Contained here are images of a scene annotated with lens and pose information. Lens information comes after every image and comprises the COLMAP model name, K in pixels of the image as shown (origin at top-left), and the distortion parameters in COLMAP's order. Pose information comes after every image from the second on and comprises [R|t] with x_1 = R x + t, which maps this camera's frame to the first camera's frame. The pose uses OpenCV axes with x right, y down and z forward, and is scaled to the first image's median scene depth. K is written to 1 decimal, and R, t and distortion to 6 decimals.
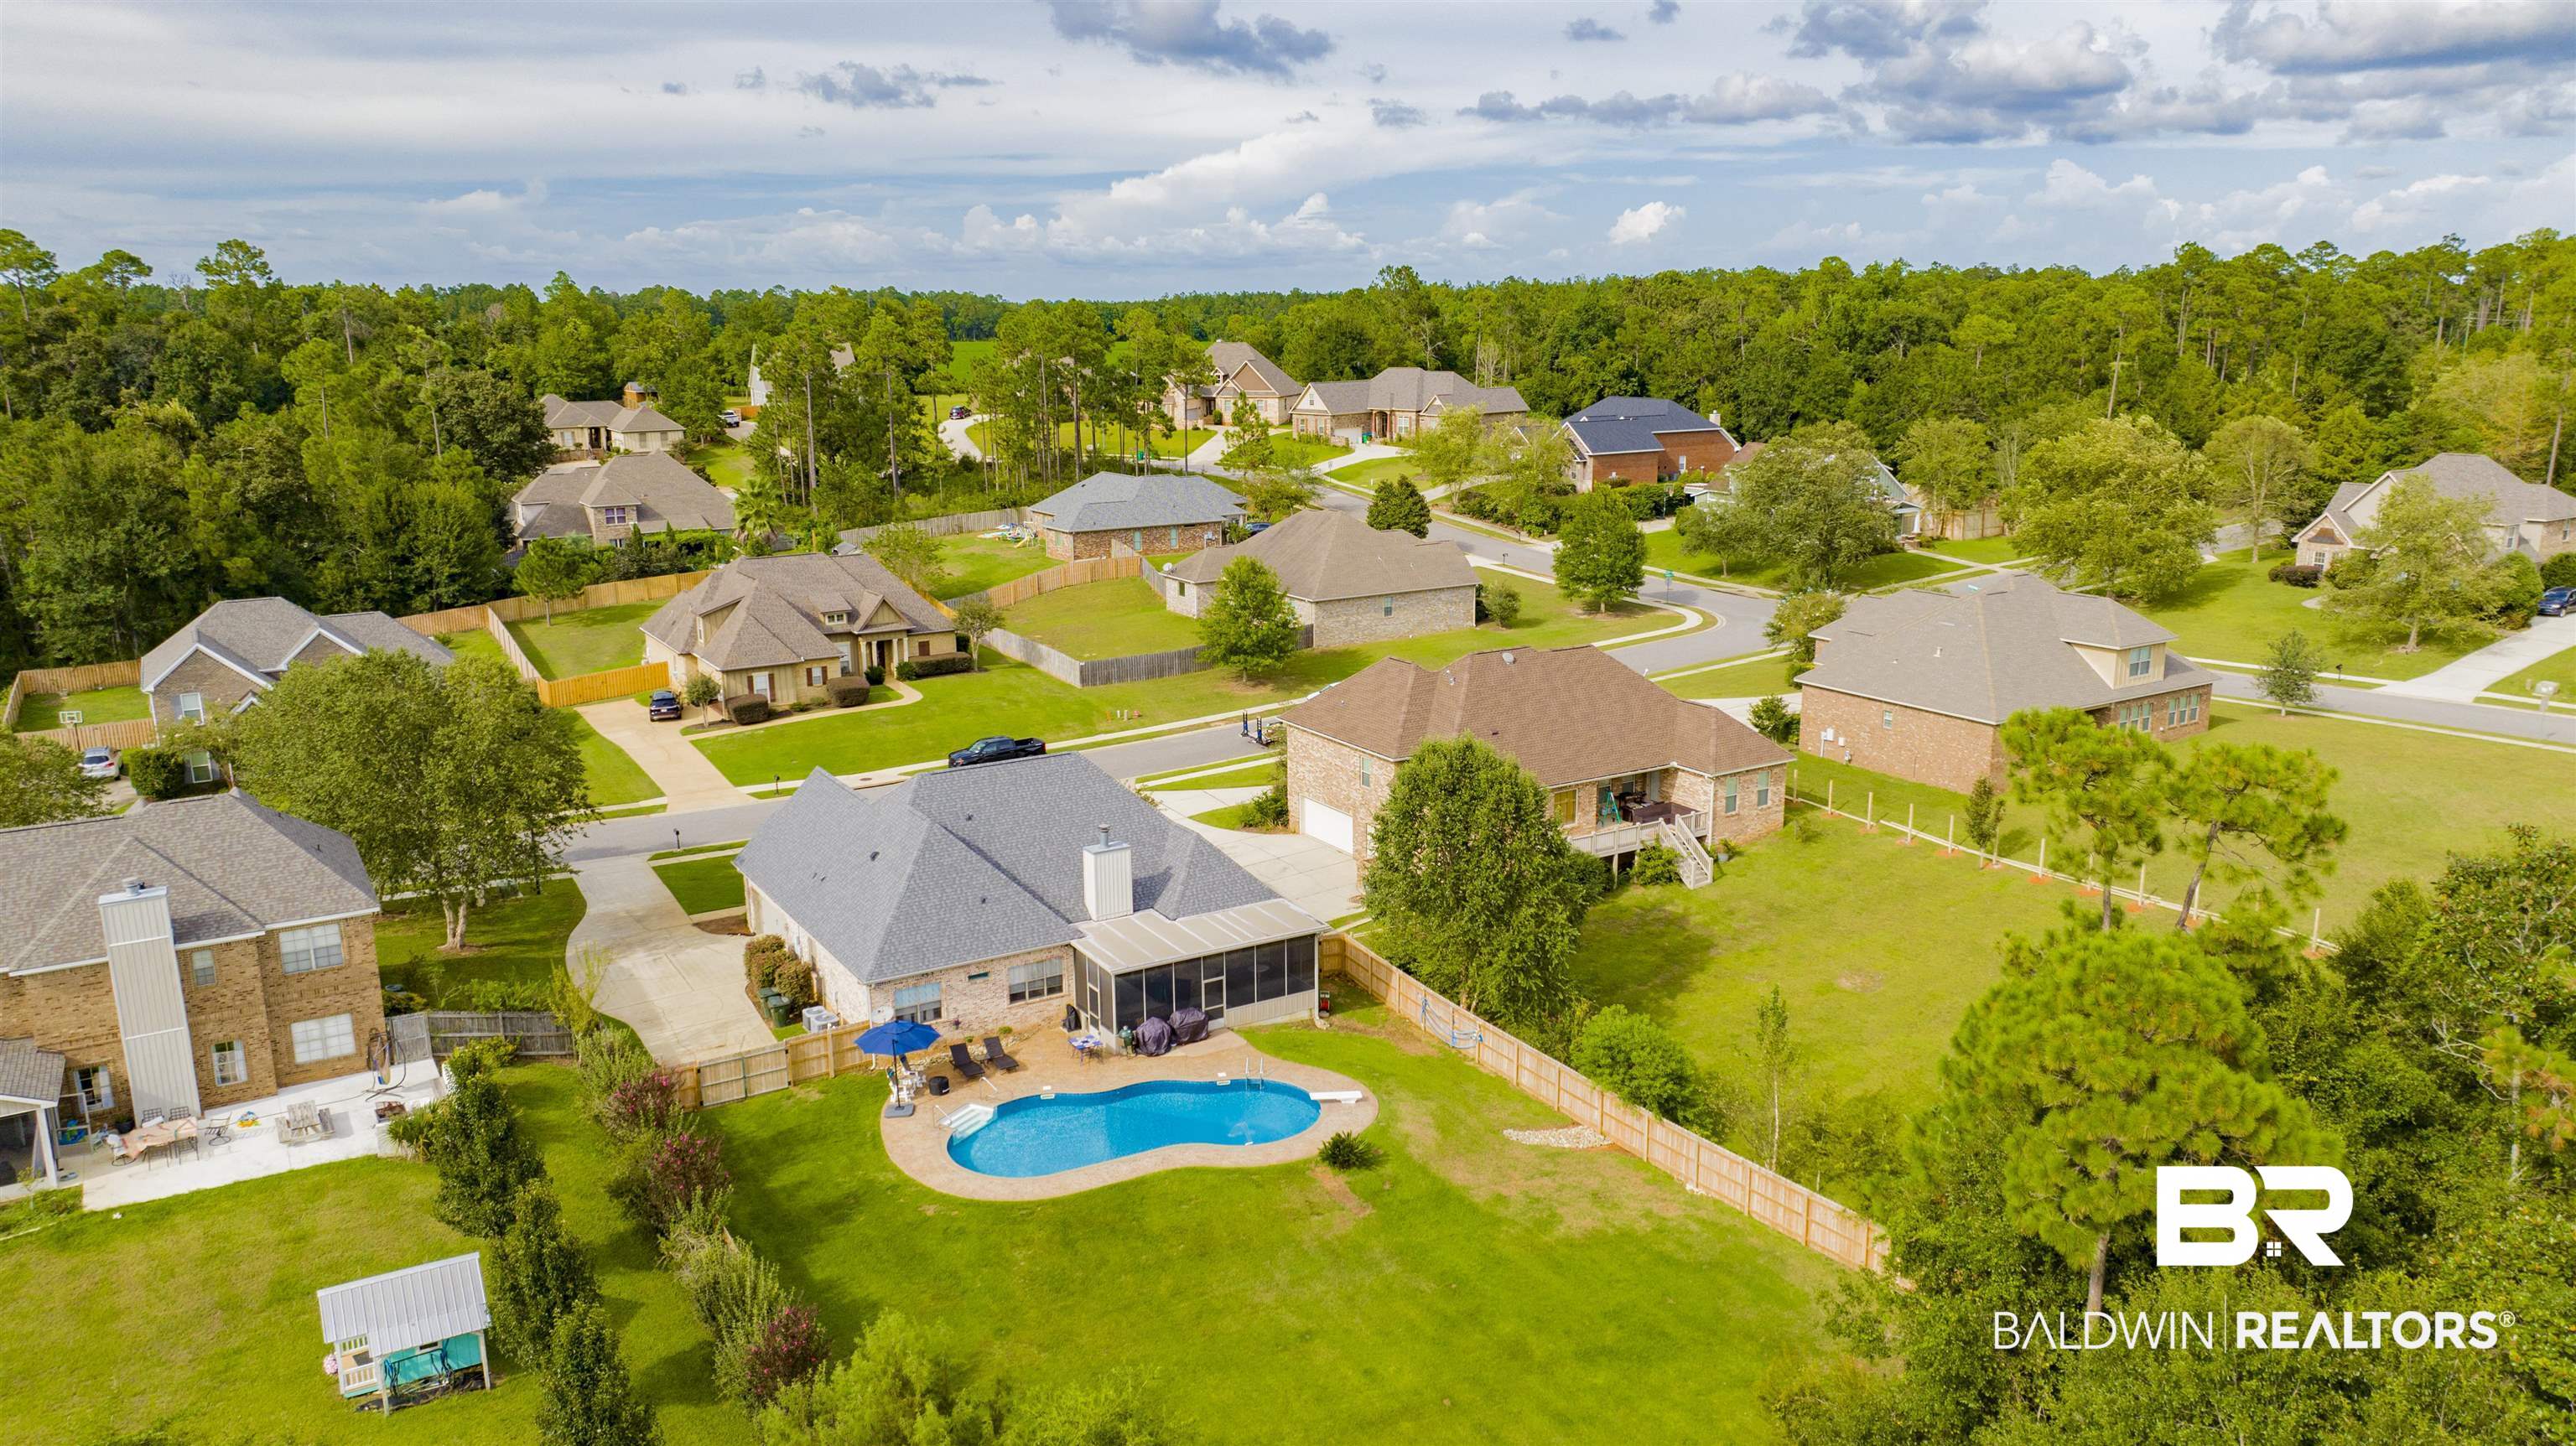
lens RADIAL K [[1813.4, 0, 1288.0], [0, 1813.4, 723.0], [0, 0, 1]] dist [-0.025932, 0.047609]
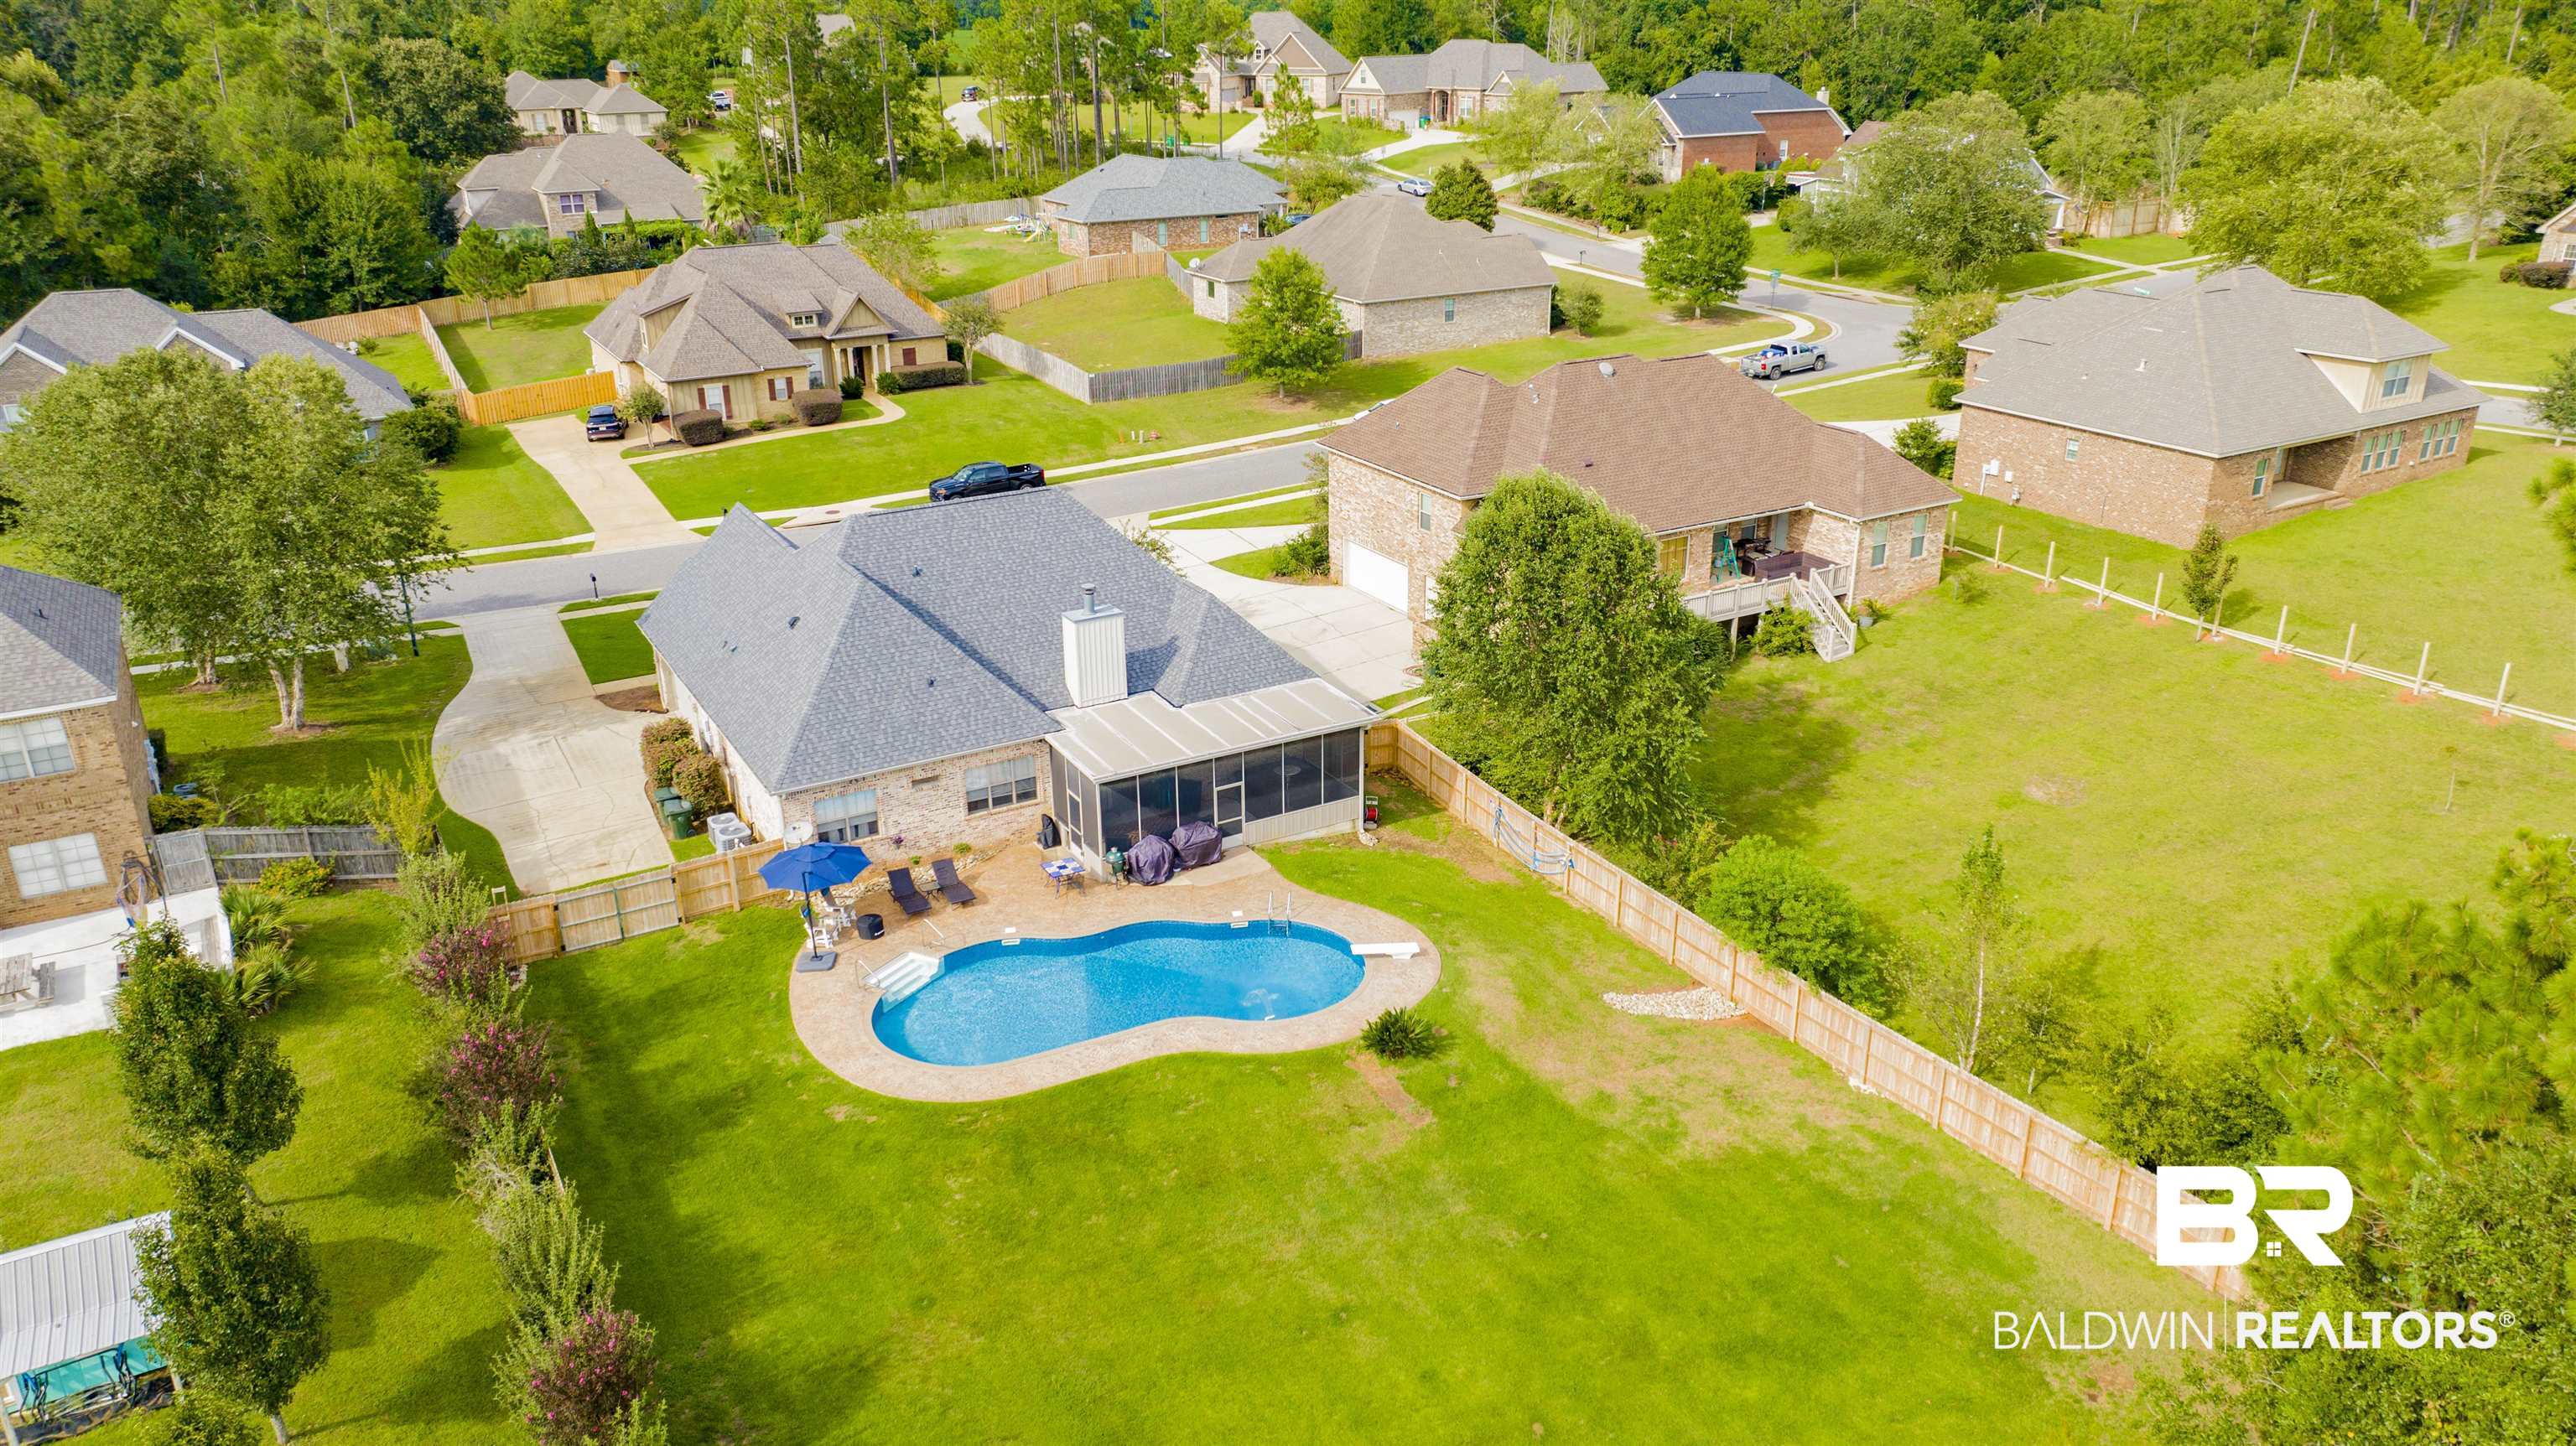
lens RADIAL K [[1808.8, 0, 1288.0], [0, 1808.8, 723.0], [0, 0, 1]] dist [-0.027197, 0.050862]
pose [[0.999650, 0.009679, -0.024641, 0.002401], [-0.005757, 0.987978, 0.154488, -0.003865], [0.025840, -0.154292, 0.987687, 0.183967]]
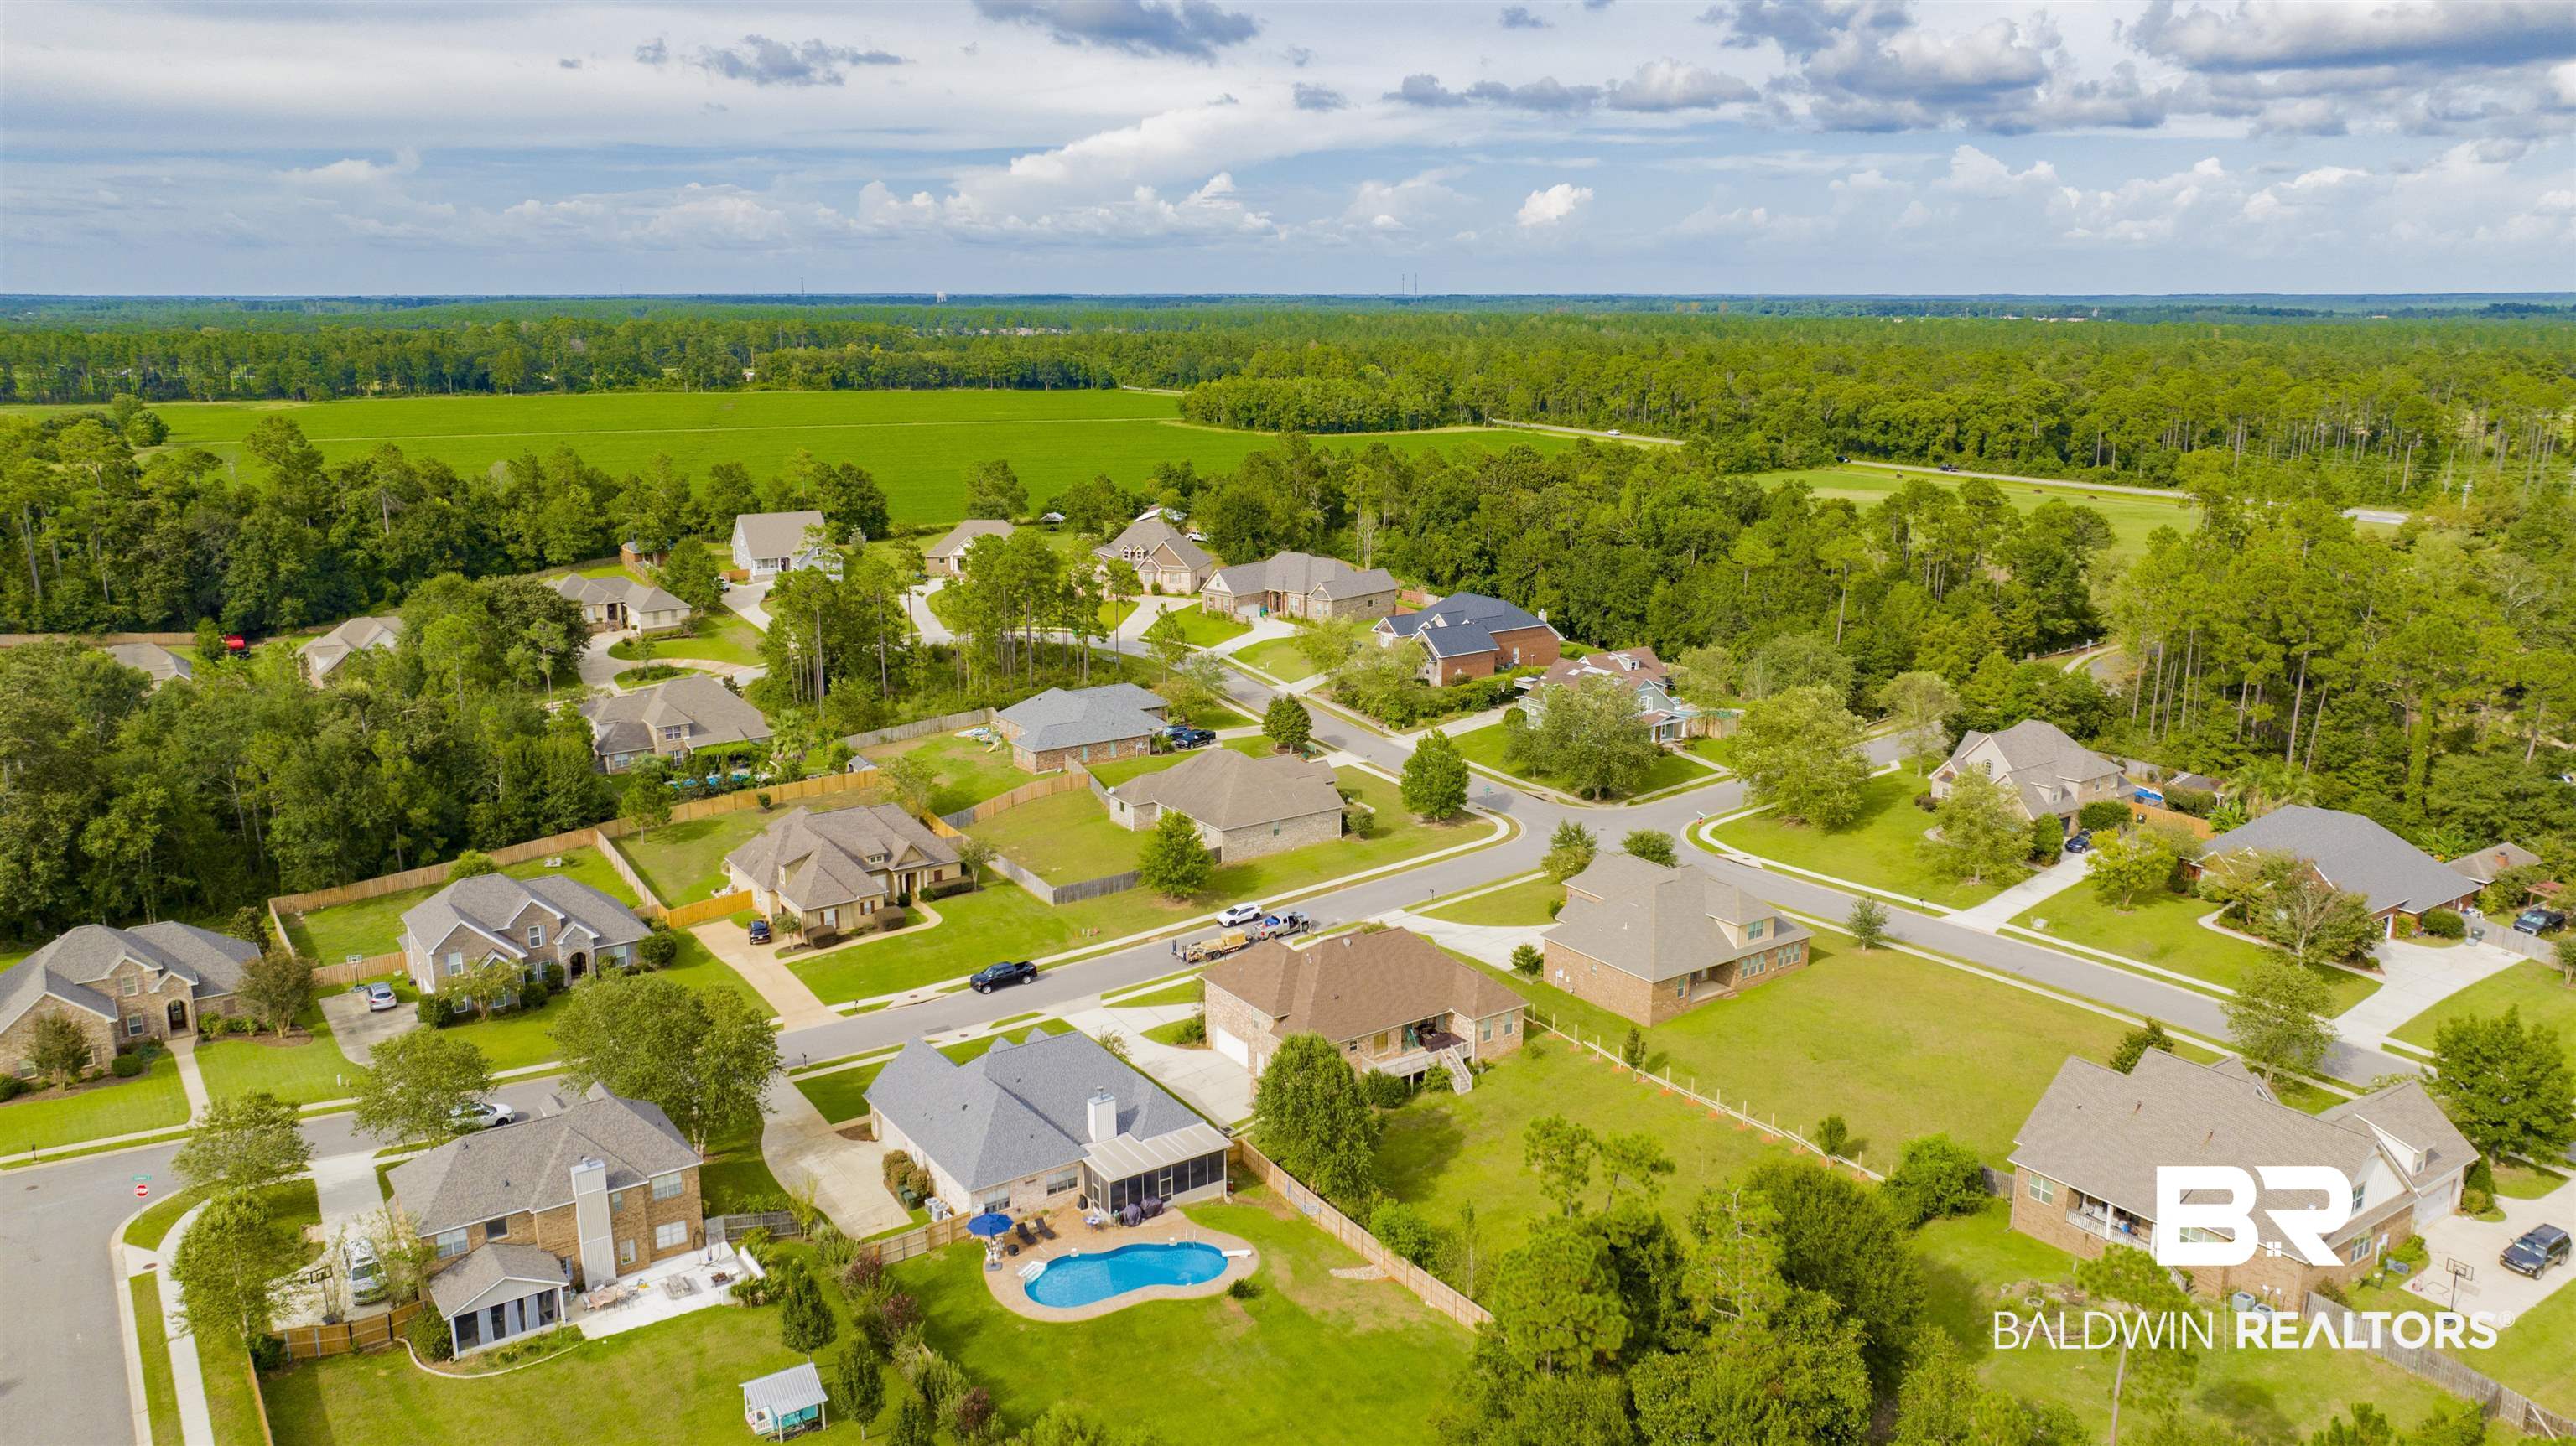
lens RADIAL K [[1857.9, 0, 1288.0], [0, 1857.9, 723.0], [0, 0, 1]] dist [-0.013152, -0.000022]
pose [[0.998709, -0.005454, 0.050507, -0.008943], [0.004959, 0.999939, 0.009915, -0.238882], [-0.050558, -0.009652, 0.998674, -0.592303]]
